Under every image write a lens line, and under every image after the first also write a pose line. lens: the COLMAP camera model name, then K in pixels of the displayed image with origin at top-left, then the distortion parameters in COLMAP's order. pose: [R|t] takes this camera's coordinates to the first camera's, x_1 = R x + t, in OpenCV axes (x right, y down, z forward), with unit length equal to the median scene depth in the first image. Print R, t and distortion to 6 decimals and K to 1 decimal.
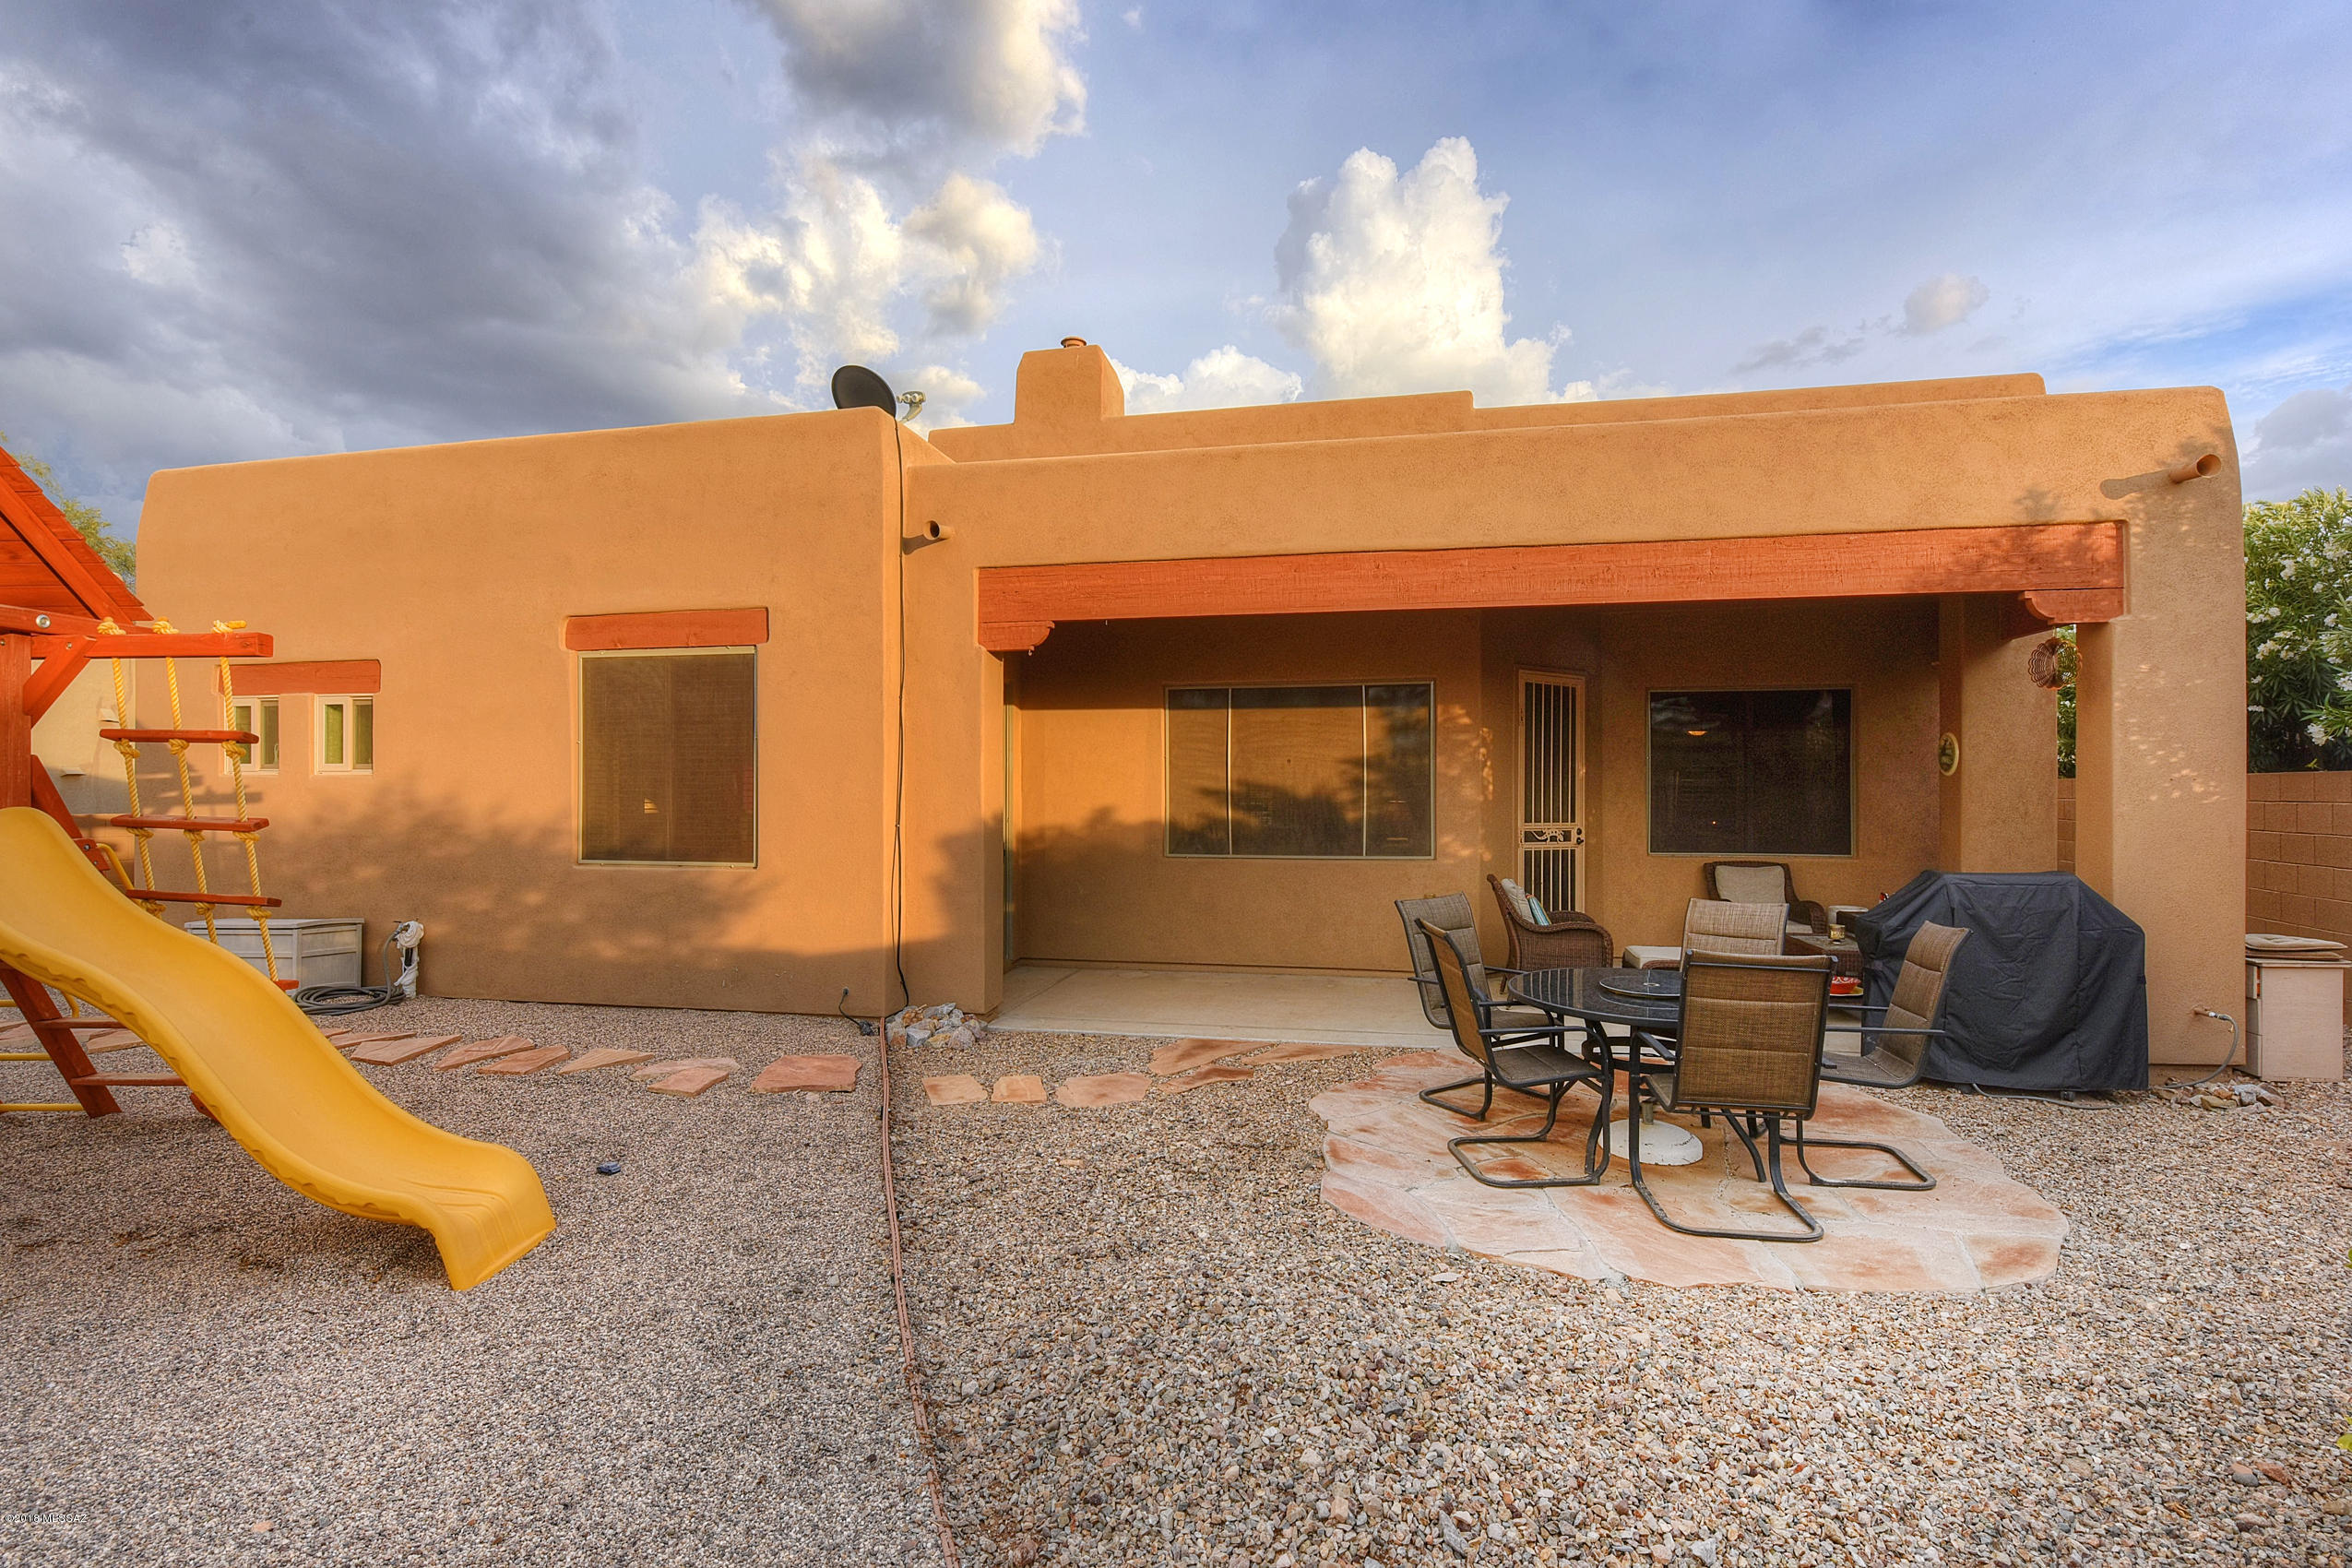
lens RADIAL K [[1047.2, 0, 1192.7], [0, 1047.2, 786.7], [0, 0, 1]] dist [-0.016577, -0.001953]
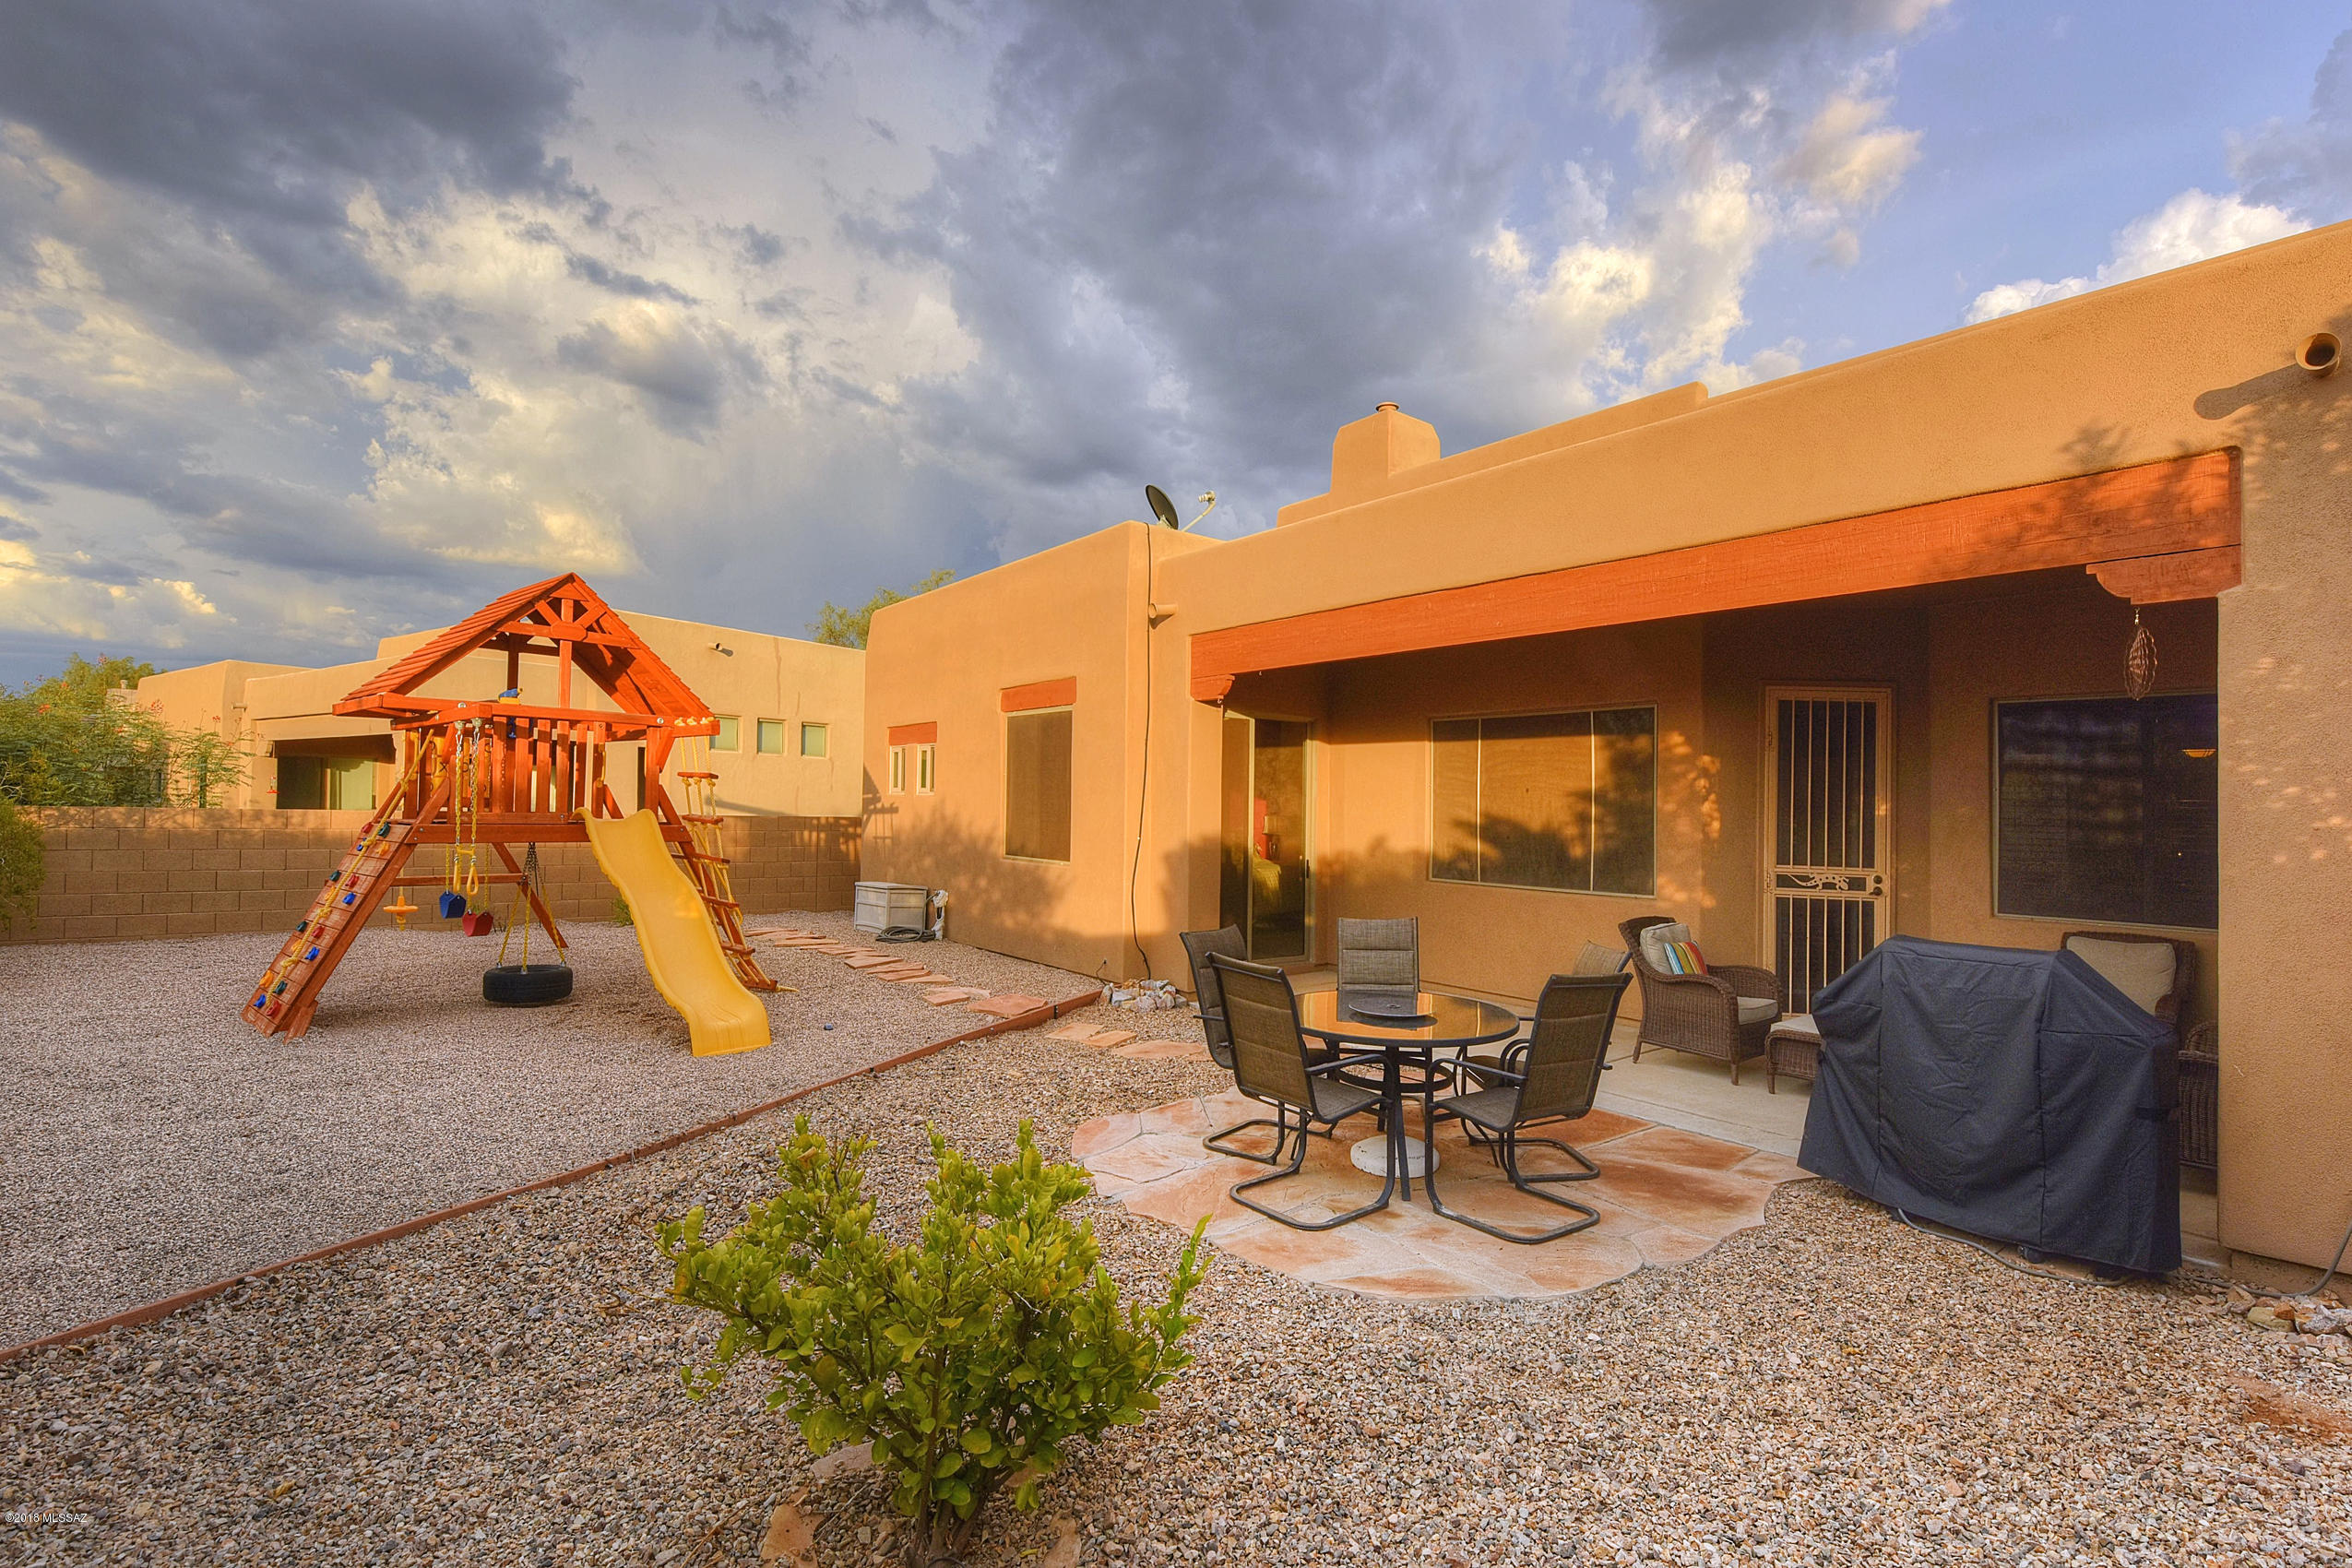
lens RADIAL K [[1123.1, 0, 1183.2], [0, 1123.1, 797.5], [0, 0, 1]] dist [-0.021410, 0.000476]
pose [[0.749698, 0.008200, -0.661729, 0.647788], [-0.016177, 0.999852, -0.005937, -0.009092], [0.661582, 0.015156, 0.749720, -0.000998]]
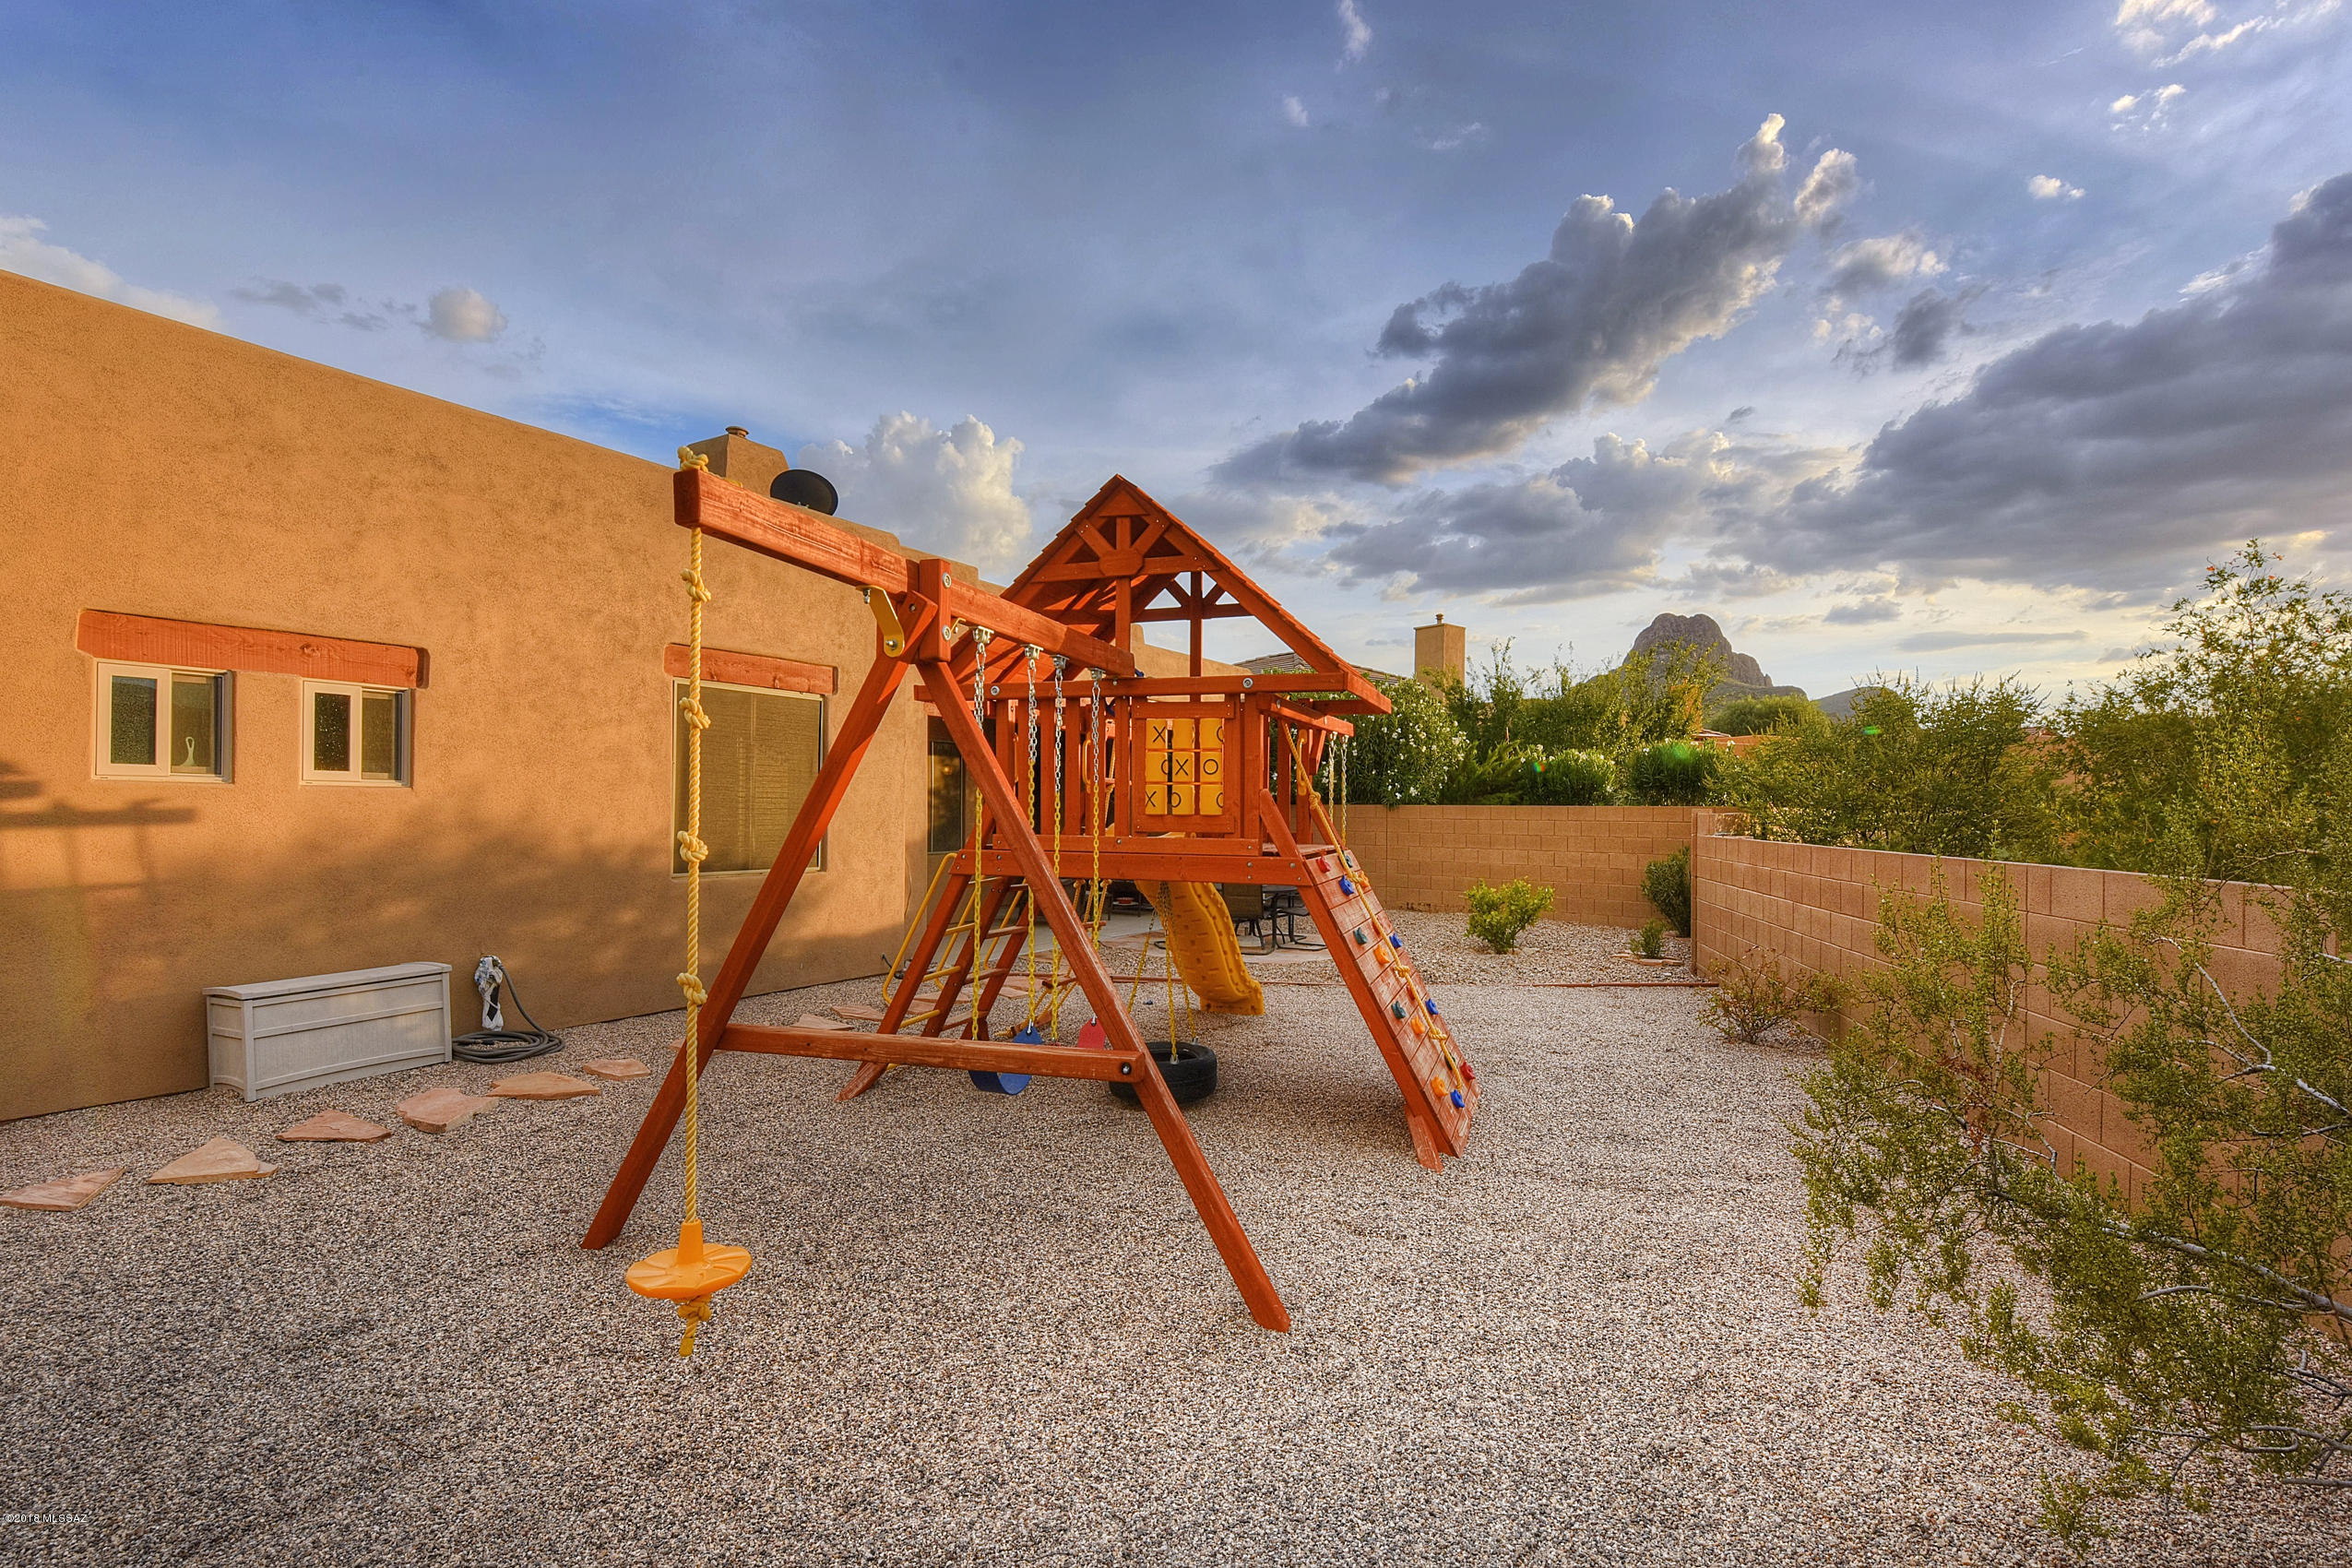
lens RADIAL K [[1123.1, 0, 1177.2], [0, 1123.1, 791.7], [0, 0, 1]] dist [-0.021410, 0.000476]
pose [[0.312436, 0.017696, 0.949774, -1.487404], [-0.012815, 0.999814, -0.014413, -0.003839], [-0.949852, -0.007669, 0.312605, 0.160772]]
